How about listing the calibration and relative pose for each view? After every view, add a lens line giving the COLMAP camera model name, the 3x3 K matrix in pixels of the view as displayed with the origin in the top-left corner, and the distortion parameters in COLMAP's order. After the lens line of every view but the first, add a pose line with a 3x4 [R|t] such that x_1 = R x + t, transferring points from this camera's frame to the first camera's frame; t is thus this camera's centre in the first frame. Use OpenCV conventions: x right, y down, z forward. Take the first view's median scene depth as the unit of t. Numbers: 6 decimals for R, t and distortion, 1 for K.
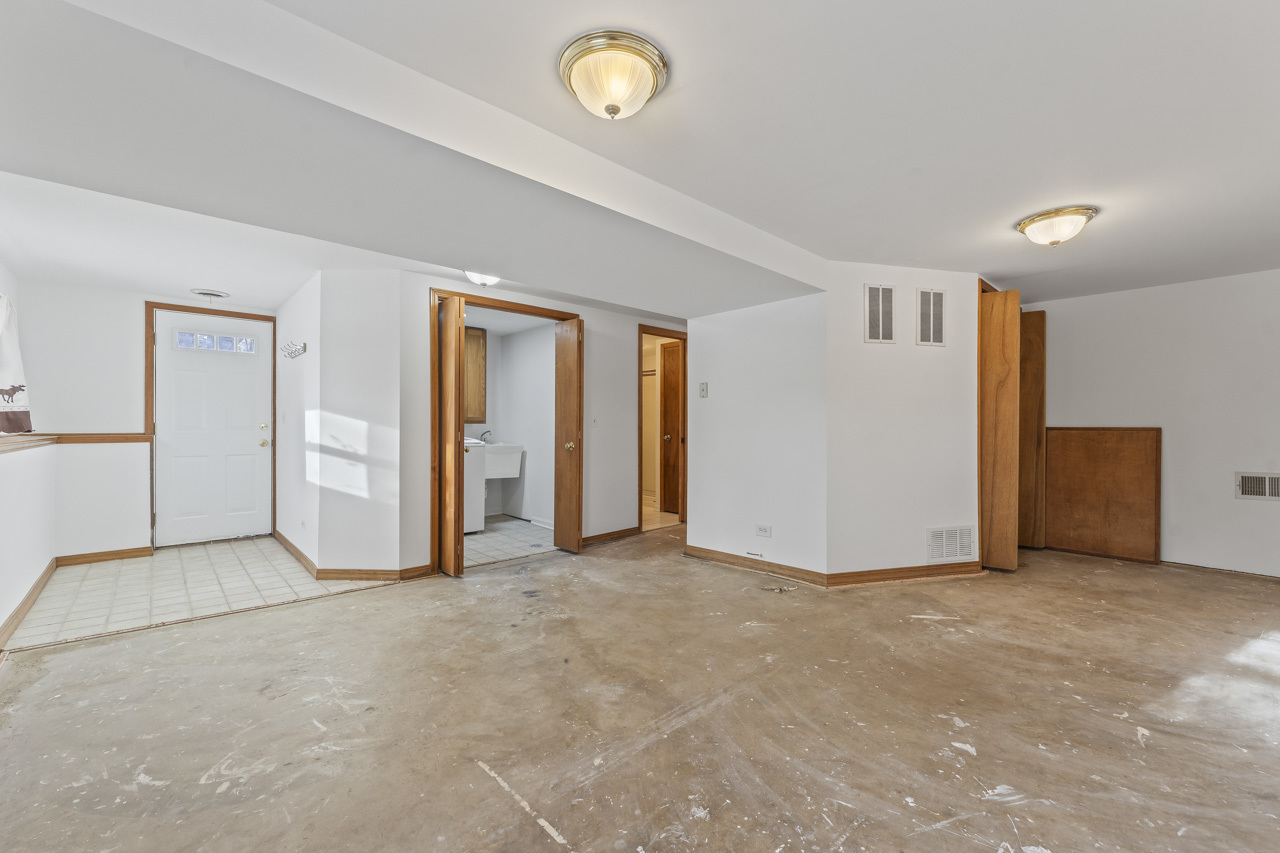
lens RADIAL K [[517.7, 0, 638.1], [0, 517.7, 427.9], [0, 0, 1]] dist [-0.000214, -0.000323]
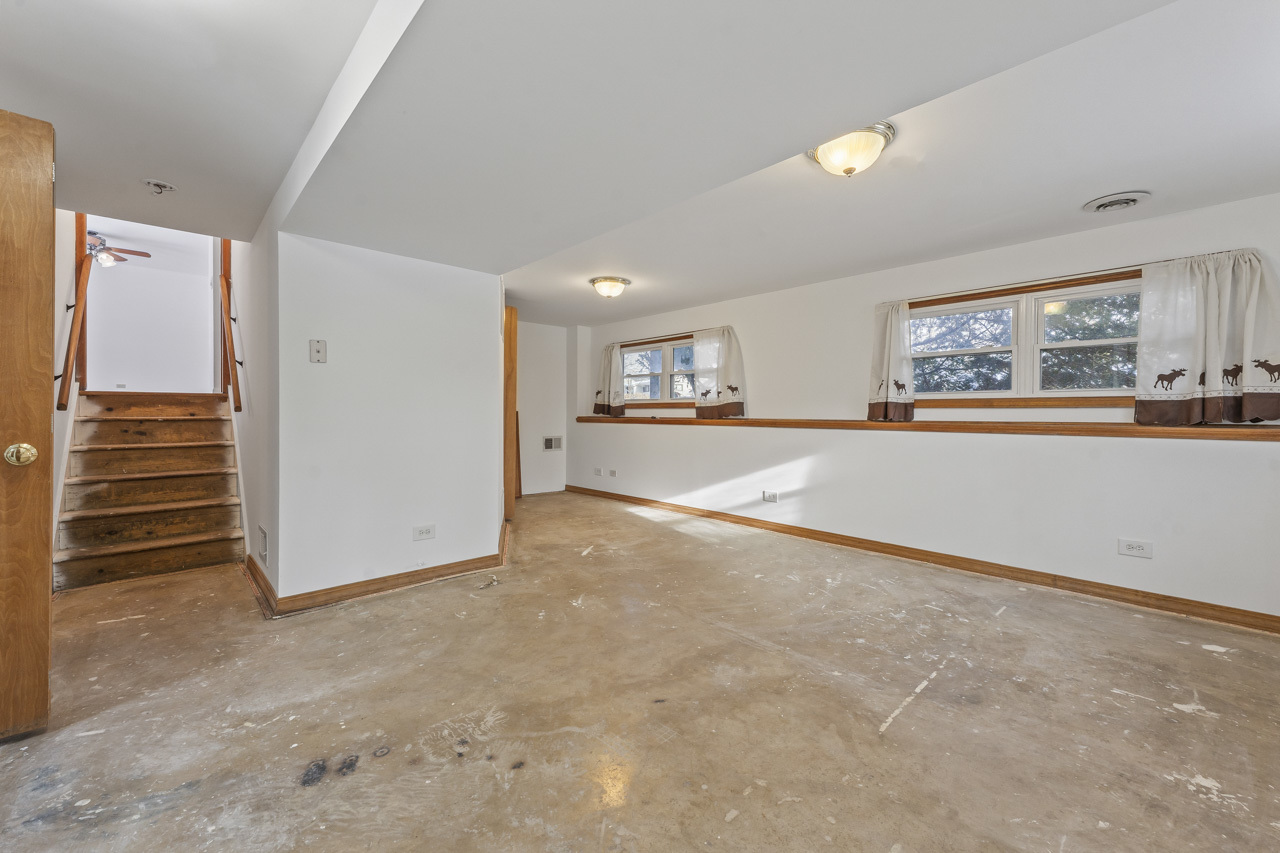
lens RADIAL K [[517.7, 0, 638.1], [0, 517.7, 422.0], [0, 0, 1]] dist [-0.000214, -0.000323]
pose [[0.005802, -0.017298, 0.999834, -0.763805], [-0.004655, 0.999839, 0.017325, 0.005240], [-0.999972, -0.004755, 0.005720, 0.846599]]
